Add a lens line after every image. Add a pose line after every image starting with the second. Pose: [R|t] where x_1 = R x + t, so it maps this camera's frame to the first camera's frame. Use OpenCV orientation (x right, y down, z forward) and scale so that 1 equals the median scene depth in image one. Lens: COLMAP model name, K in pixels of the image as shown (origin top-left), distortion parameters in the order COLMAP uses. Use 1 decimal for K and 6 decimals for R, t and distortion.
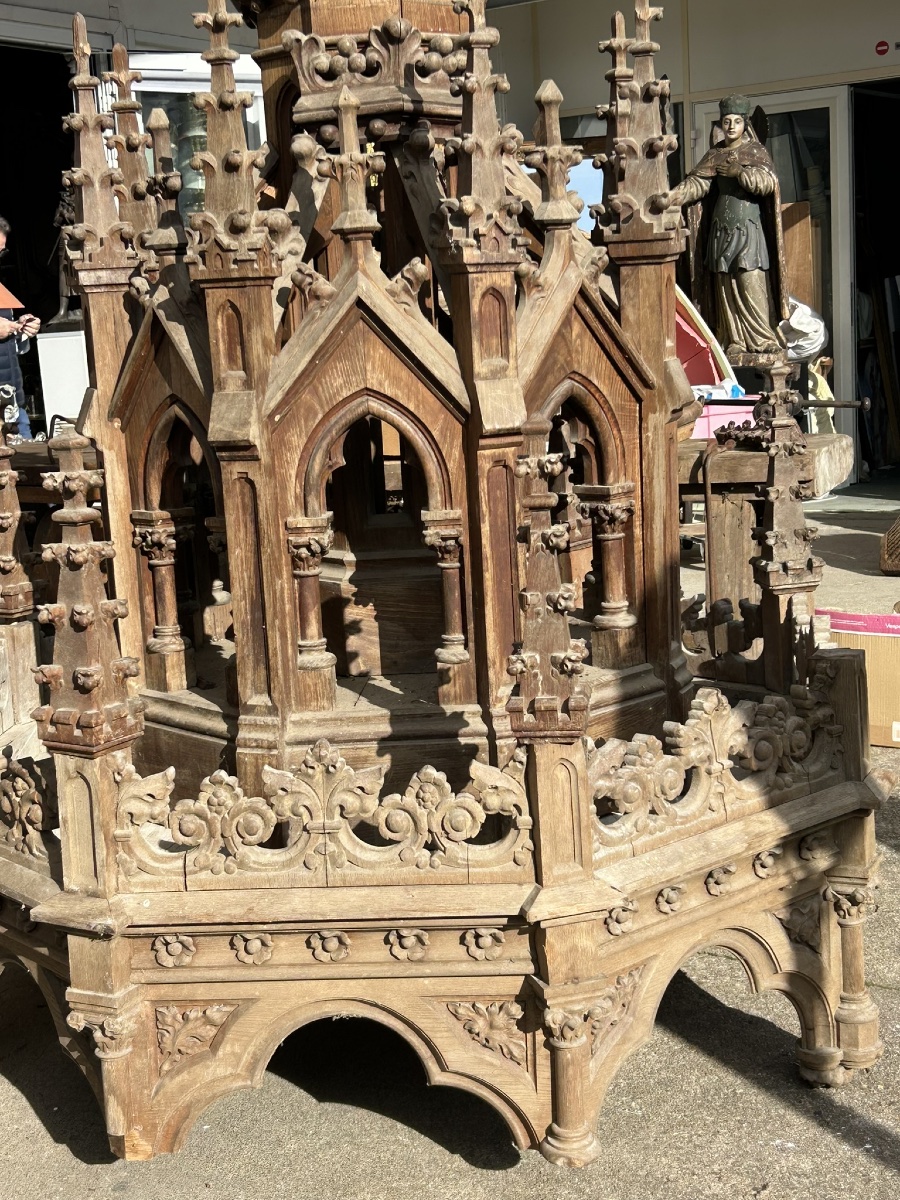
lens RADIAL K [[1695.5, 0, 450.0], [0, 1695.5, 600.0], [0, 0, 1]] dist [0.307388, -1.013534]
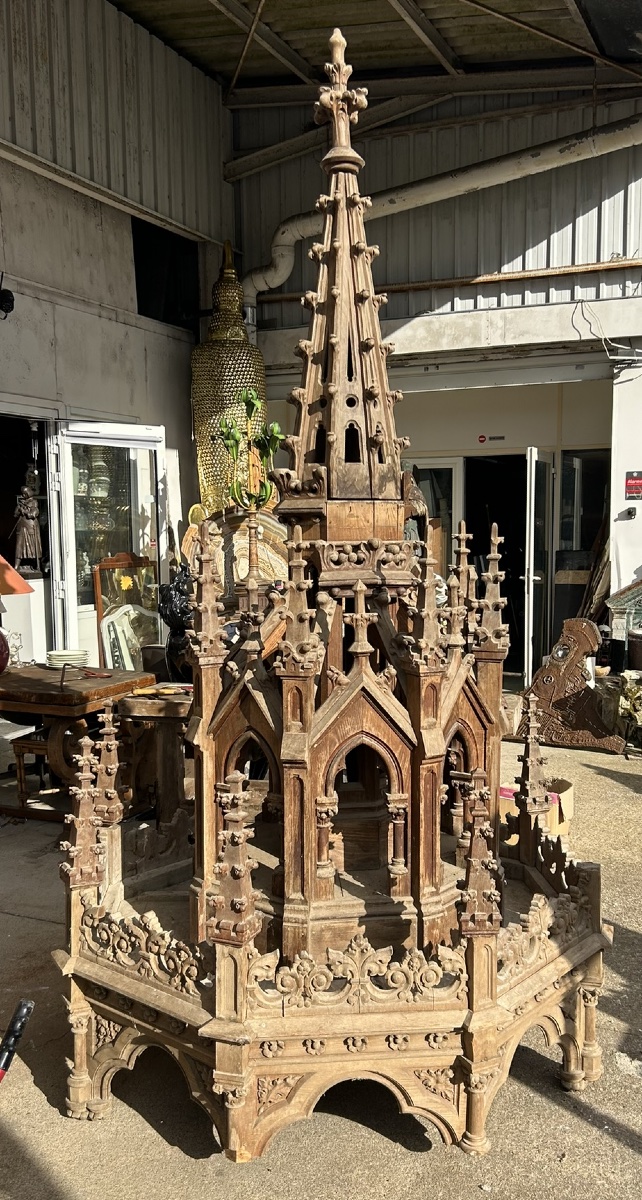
lens RADIAL K [[1064.6, 0, 321.0], [0, 1064.6, 600.0], [0, 0, 1]] dist [0.139541, -0.229749]
pose [[0.980219, 0.031036, 0.195469, -0.335049], [-0.020729, 0.998296, -0.054556, -0.205979], [-0.196829, 0.049425, 0.979191, -0.169232]]
